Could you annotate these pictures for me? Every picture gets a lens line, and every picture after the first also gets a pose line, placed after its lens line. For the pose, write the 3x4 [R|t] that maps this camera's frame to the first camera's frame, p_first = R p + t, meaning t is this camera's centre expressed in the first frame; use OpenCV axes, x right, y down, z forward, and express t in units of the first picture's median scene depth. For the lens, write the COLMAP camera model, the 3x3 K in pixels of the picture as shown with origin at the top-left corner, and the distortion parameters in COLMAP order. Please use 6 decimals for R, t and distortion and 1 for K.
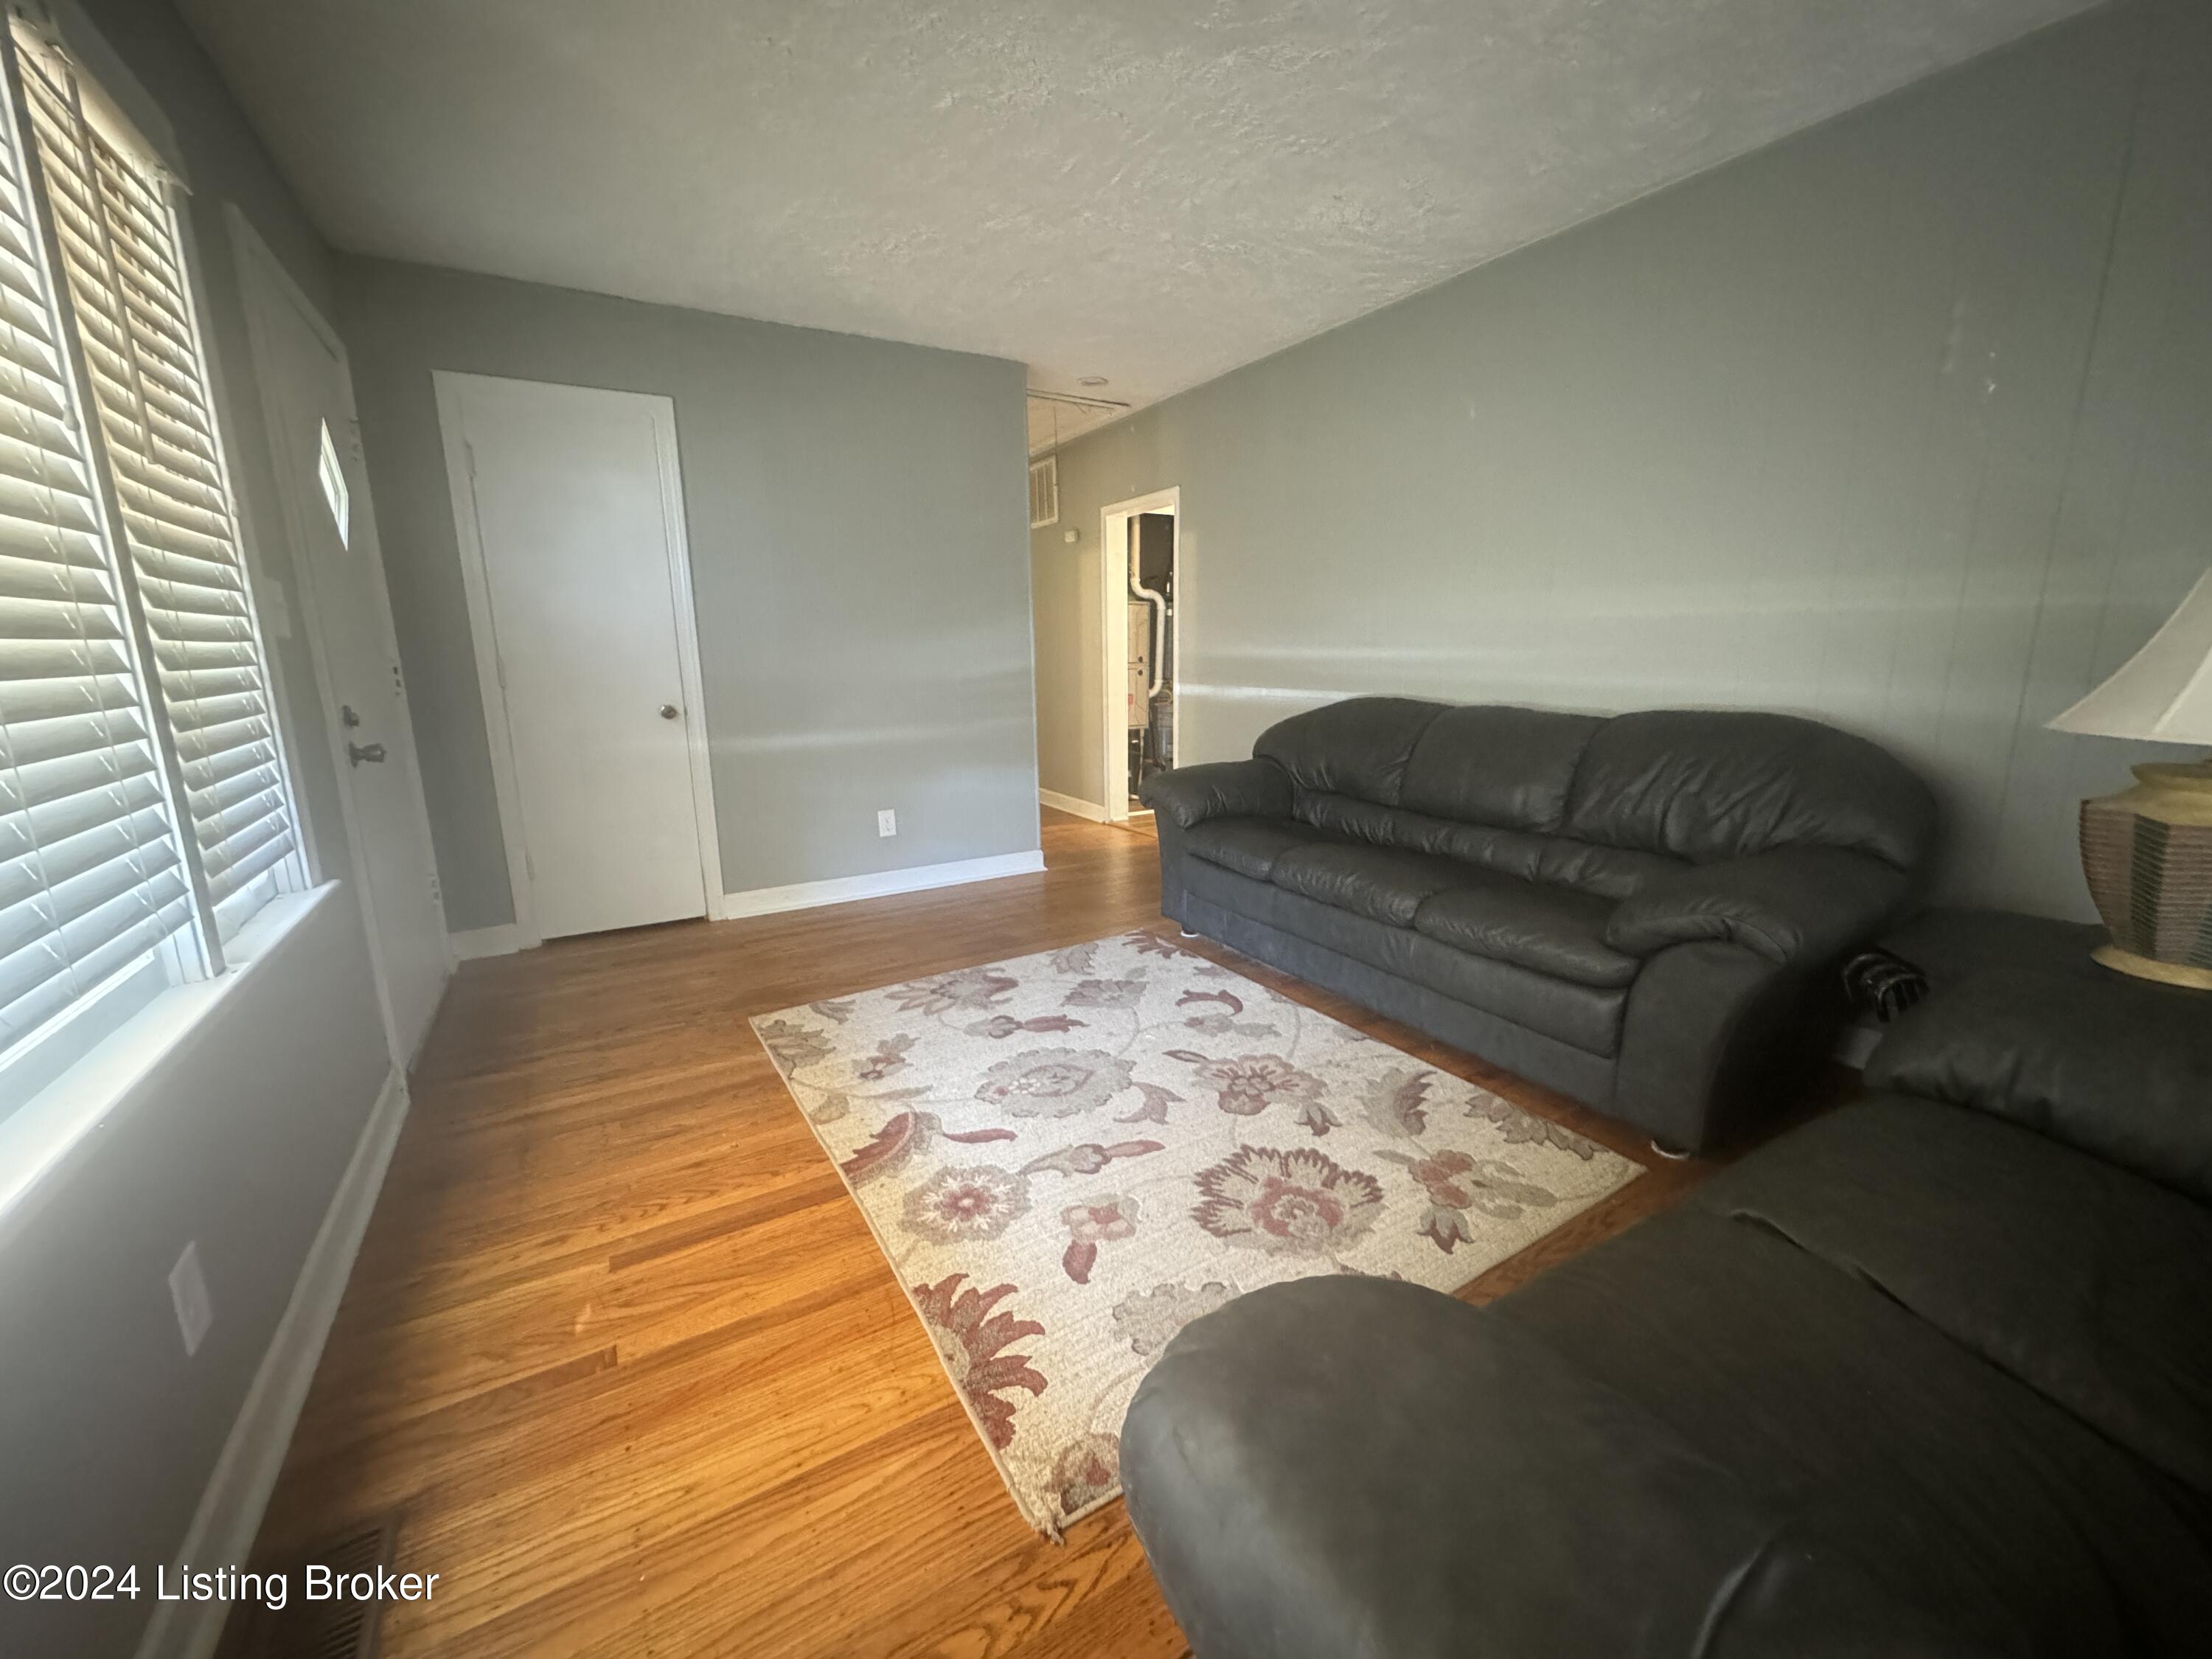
lens RADIAL K [[885.0, 0, 1106.0], [0, 885.0, 829.5], [0, 0, 1]] dist [-0.000742, 0.000350]
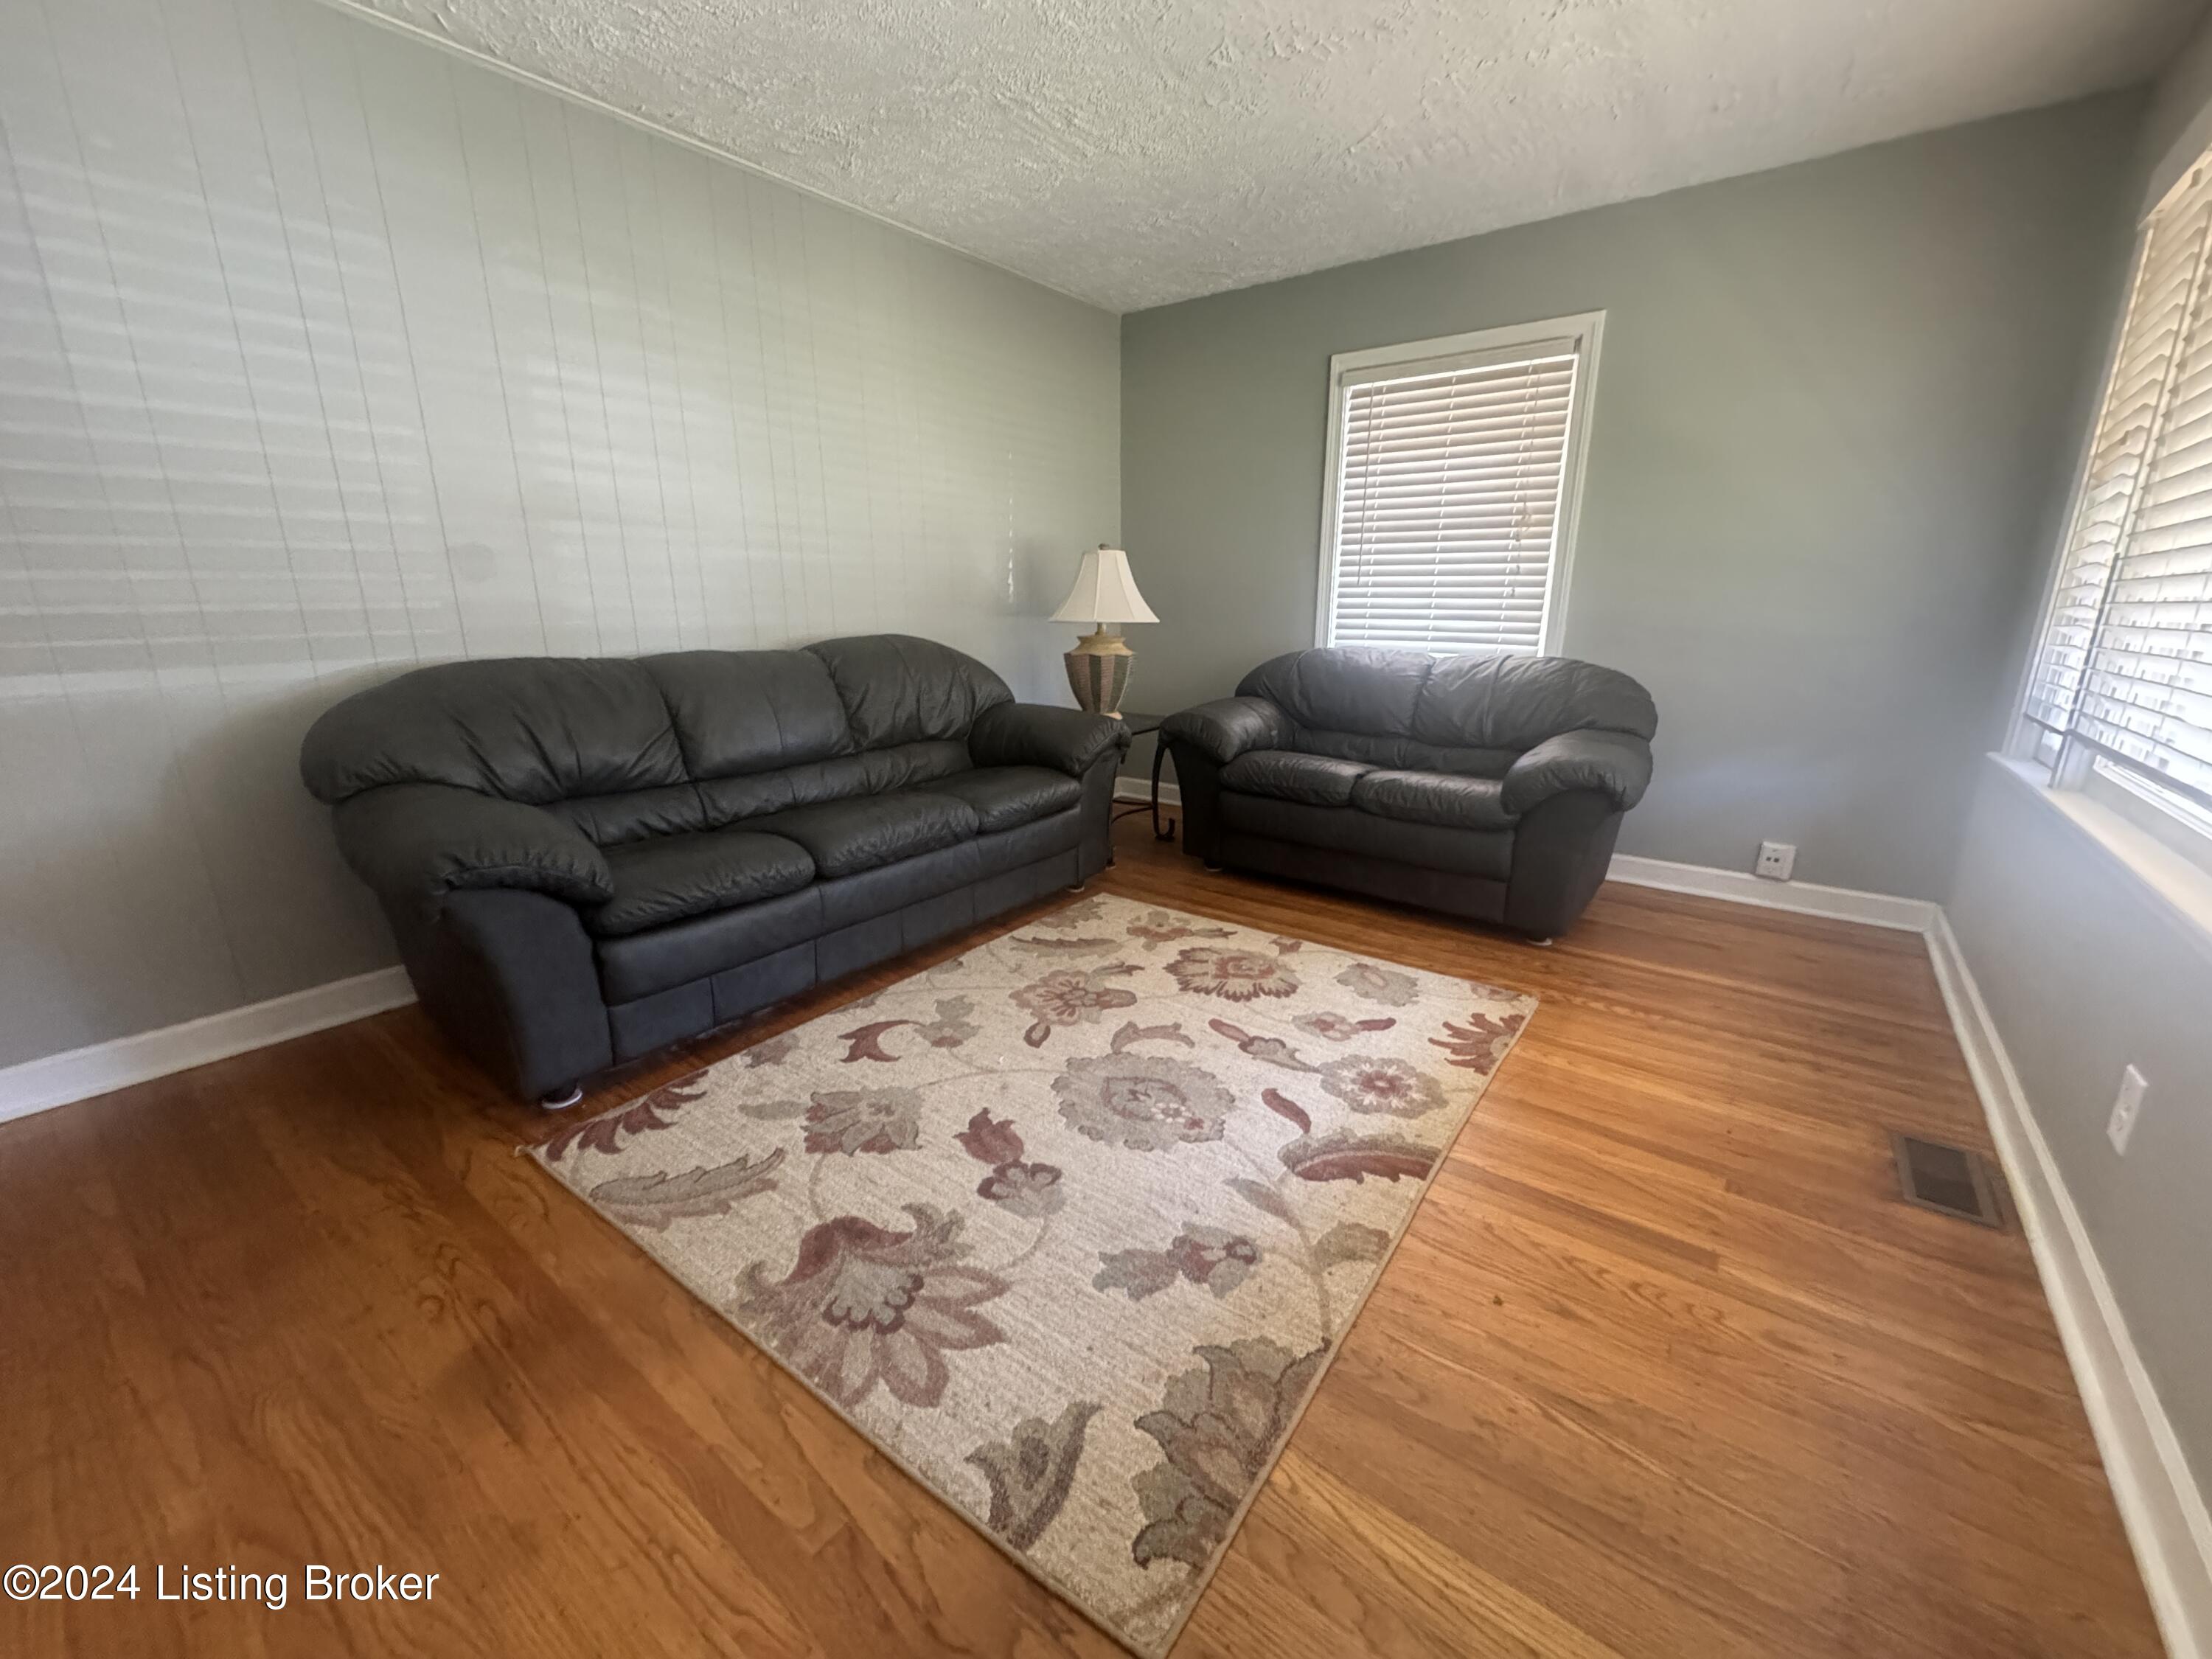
lens RADIAL K [[885.0, 0, 1106.0], [0, 885.0, 829.5], [0, 0, 1]] dist [-0.000742, 0.000350]
pose [[-0.374738, -0.223670, 0.899746, -0.739118], [0.198404, 0.928635, 0.313485, -0.217164], [-0.905653, 0.295988, -0.303618, 1.216121]]
